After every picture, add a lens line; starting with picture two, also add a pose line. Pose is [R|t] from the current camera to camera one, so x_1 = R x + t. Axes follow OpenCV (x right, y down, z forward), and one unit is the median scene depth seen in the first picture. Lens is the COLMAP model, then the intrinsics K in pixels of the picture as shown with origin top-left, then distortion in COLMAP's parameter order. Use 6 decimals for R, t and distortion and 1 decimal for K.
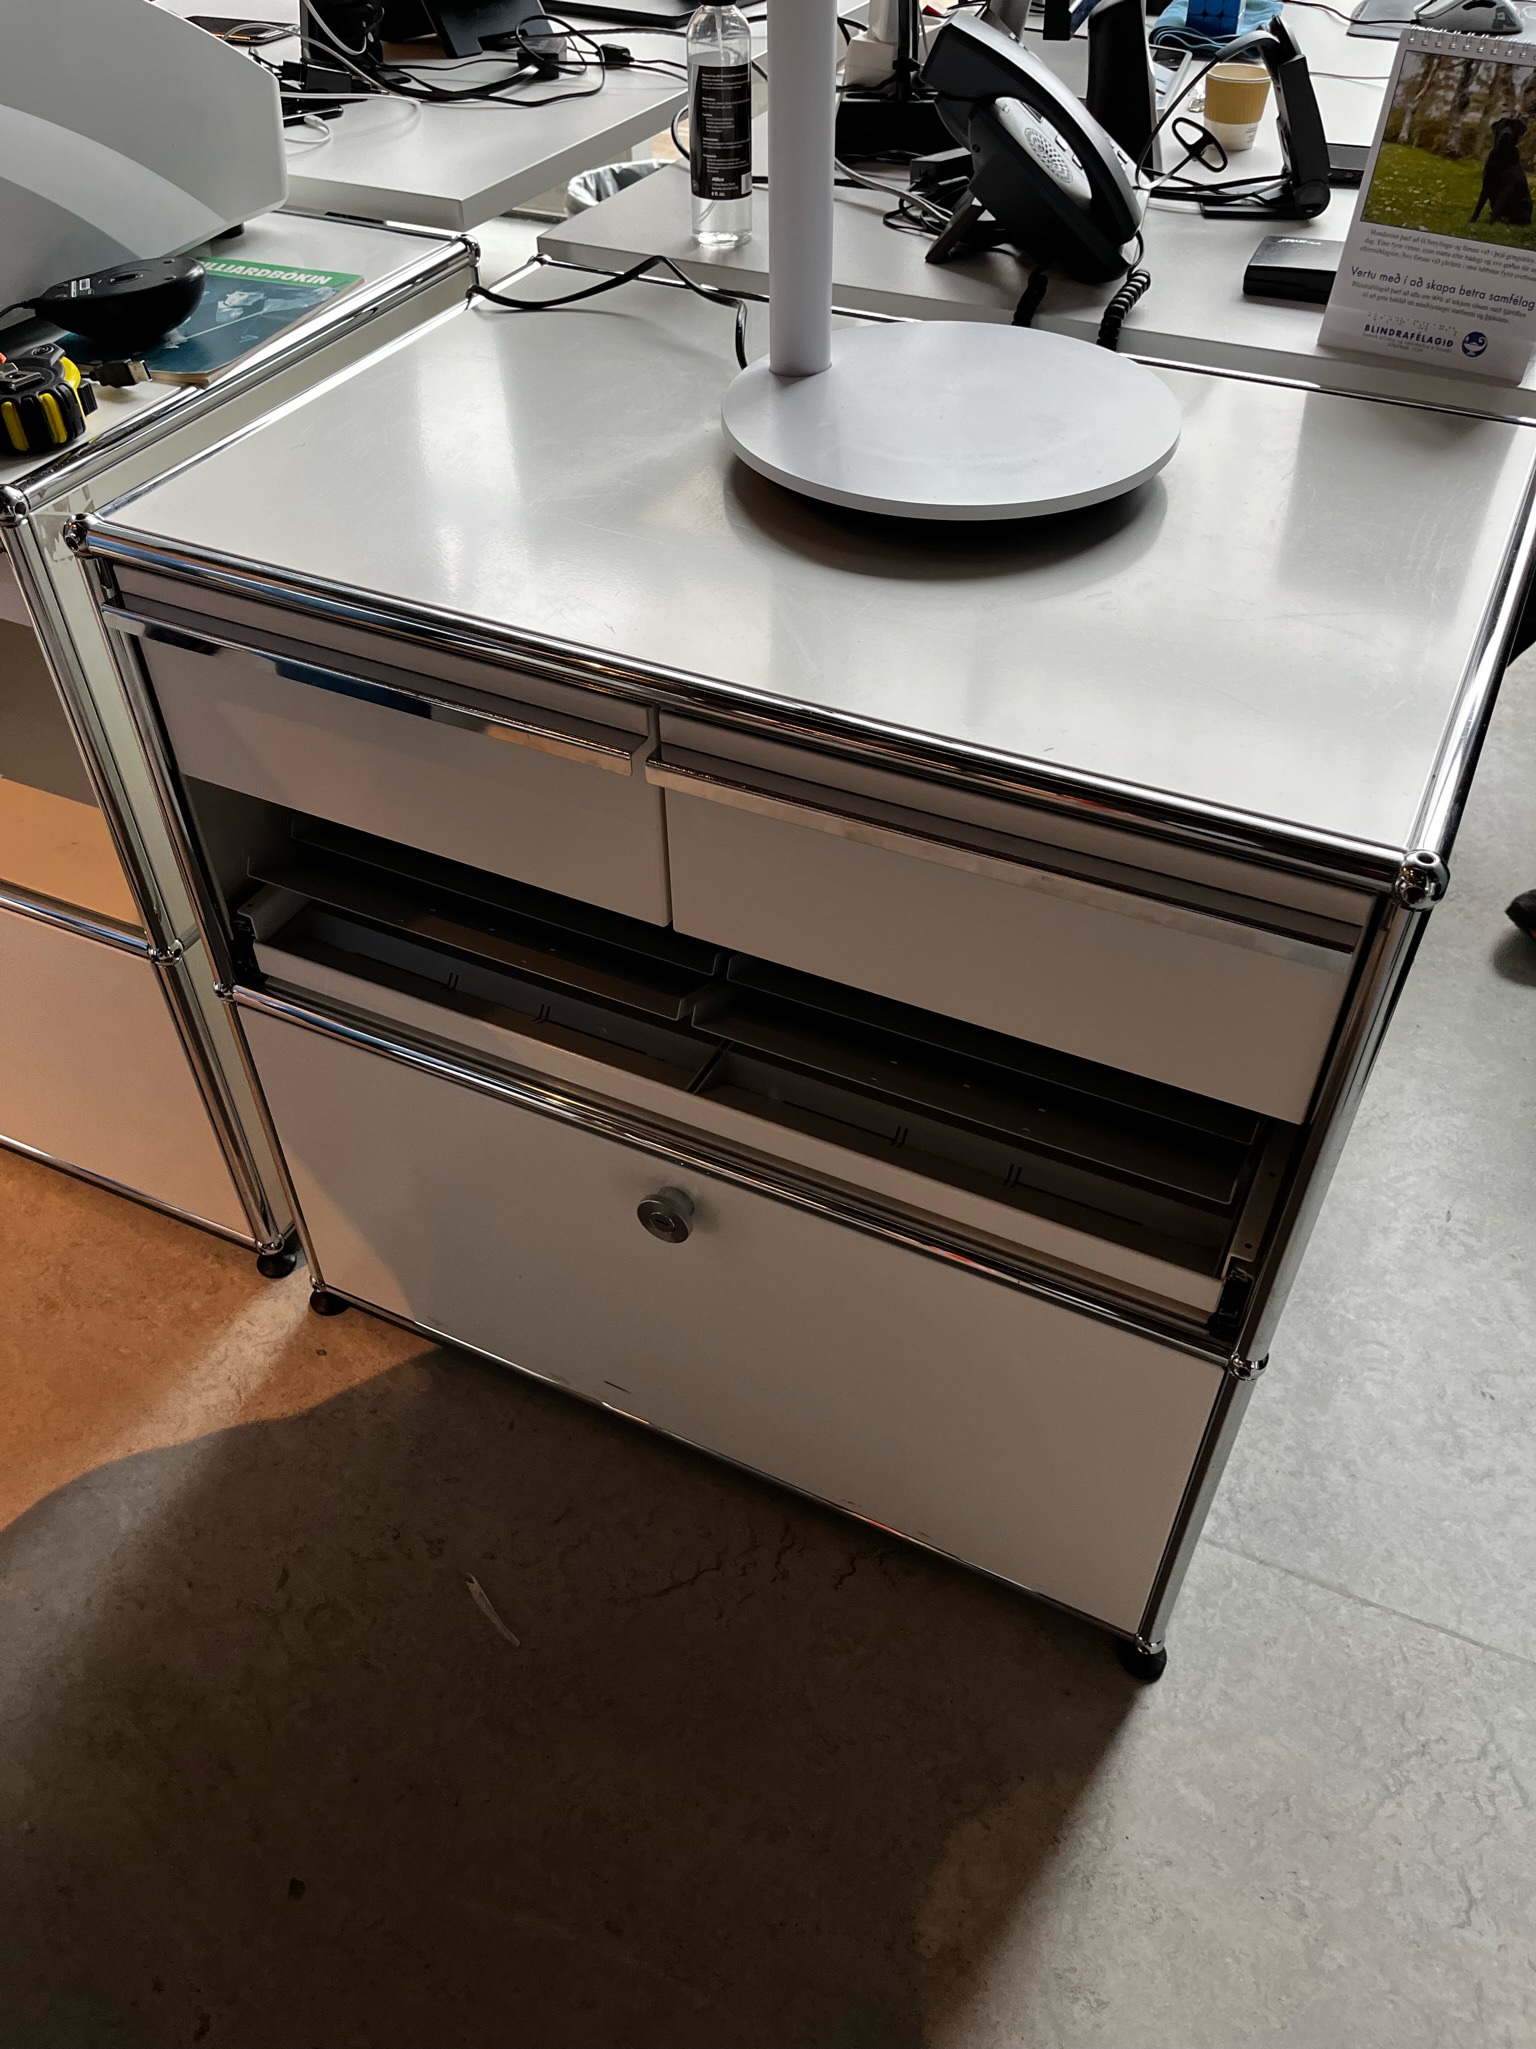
lens RADIAL K [[1588.0, 0, 751.5], [0, 1588.0, 1031.2], [0, 0, 1]] dist [0.076026, -0.115063]
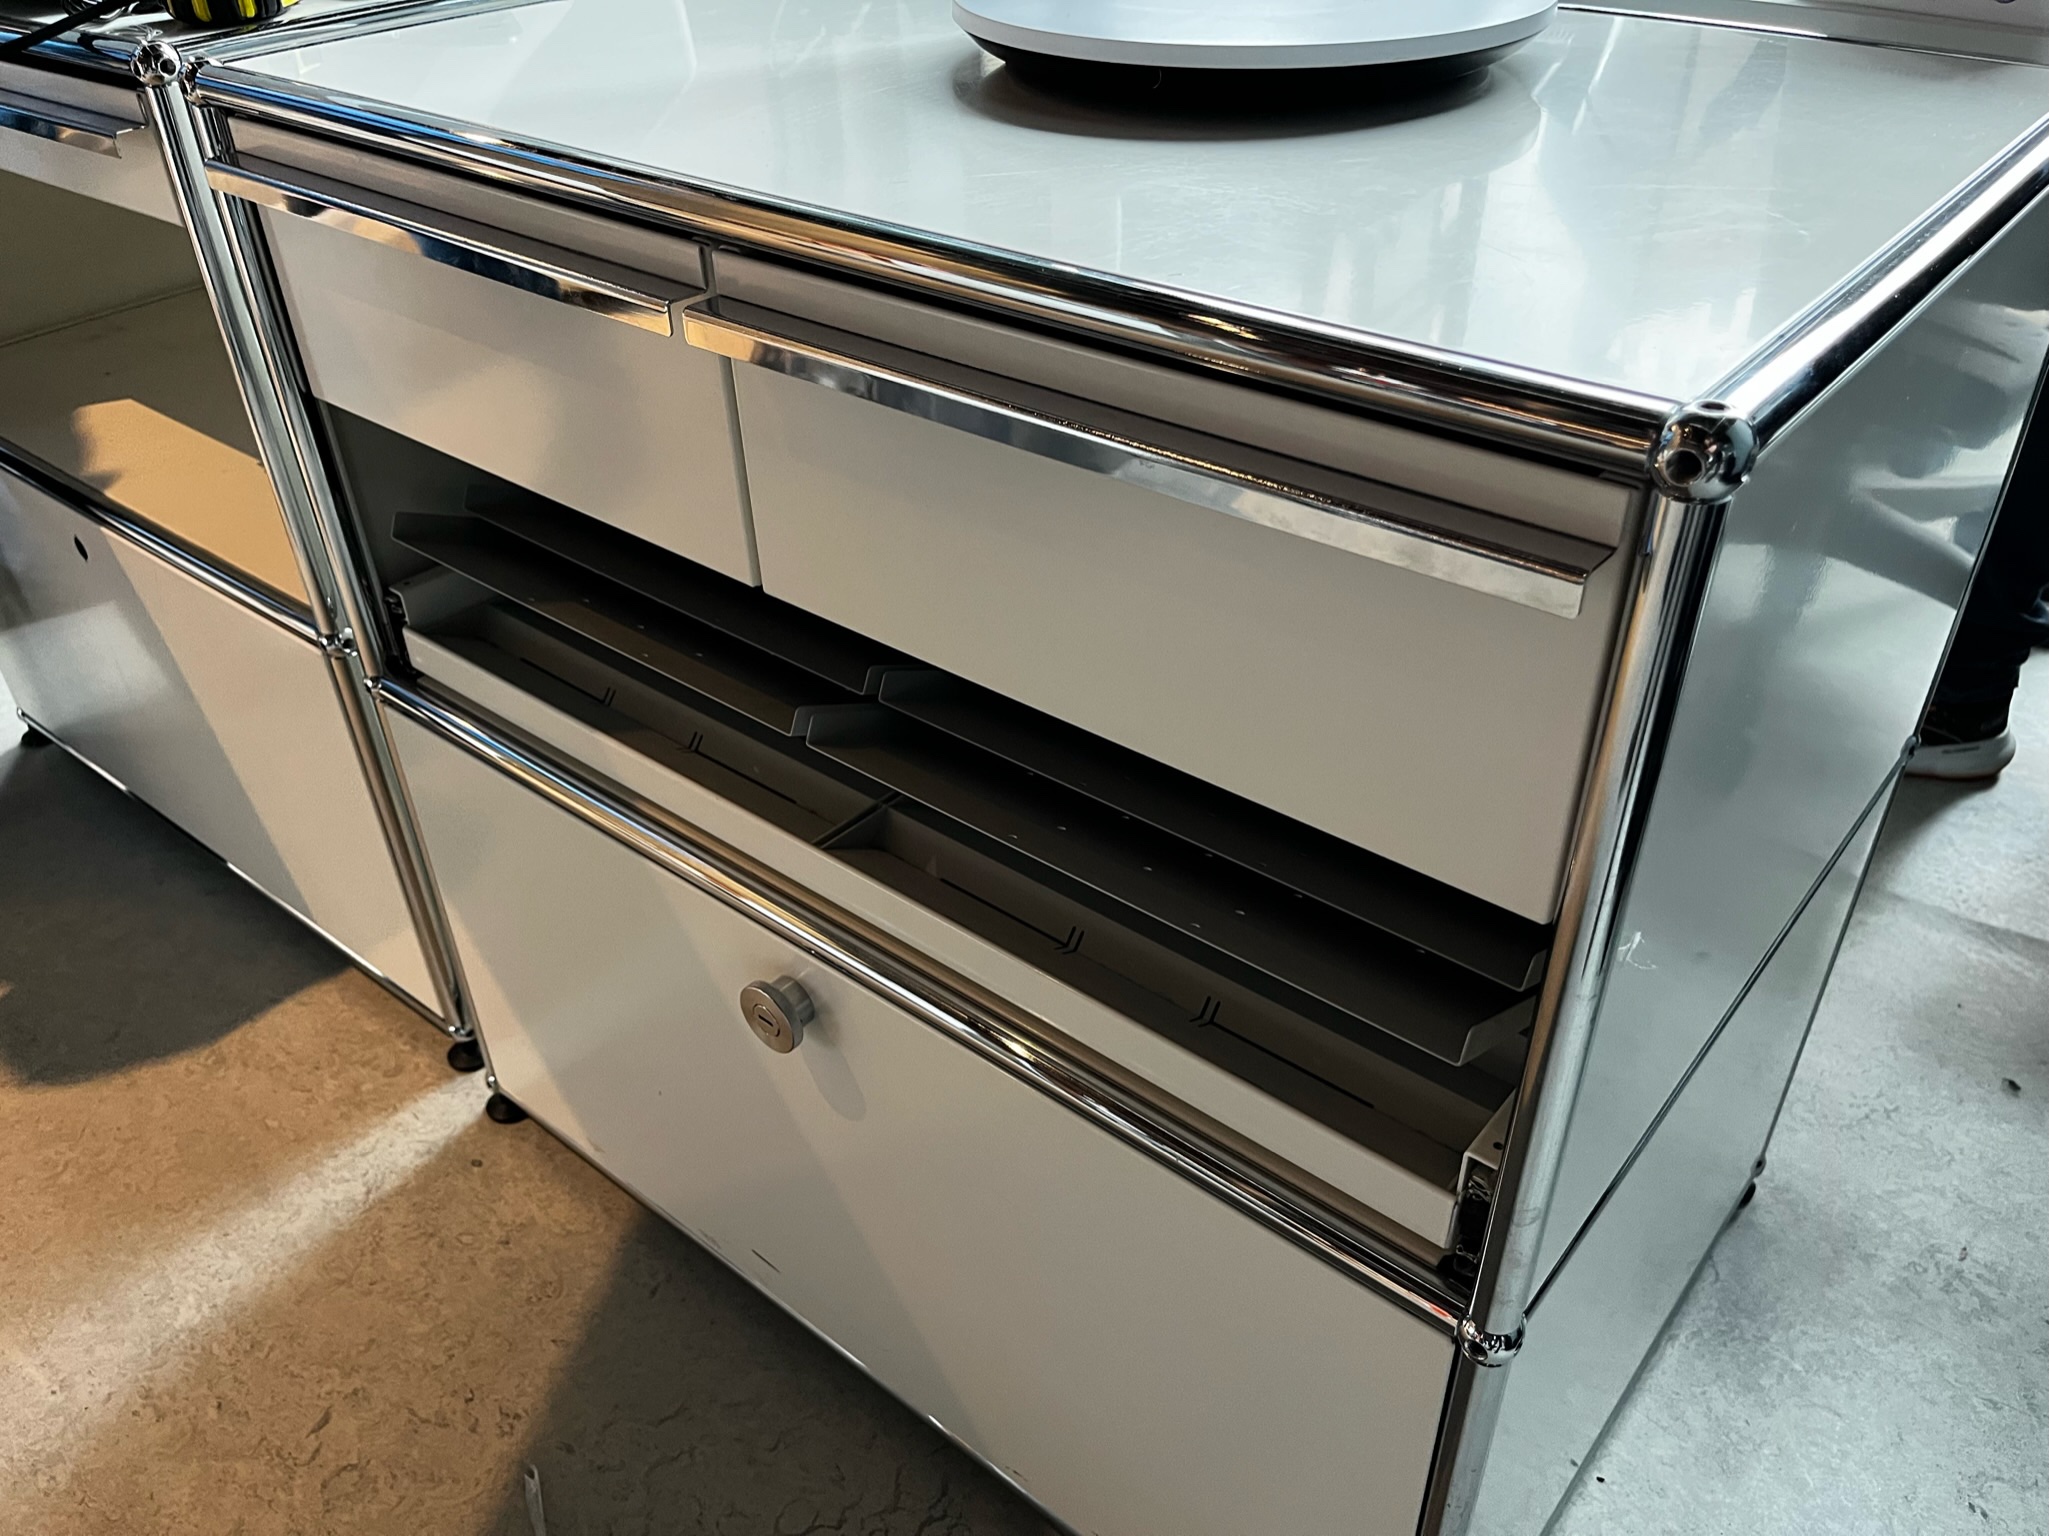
lens RADIAL K [[1588.0, 0, 1031.6], [0, 1588.0, 772.0], [0, 0, 1]] dist [0.076026, -0.115063]
pose [[0.972237, 0.125125, -0.197736, 0.182246], [-0.152187, 0.980009, -0.128145, 0.075521], [0.177749, 0.154680, 0.971843, 0.244432]]
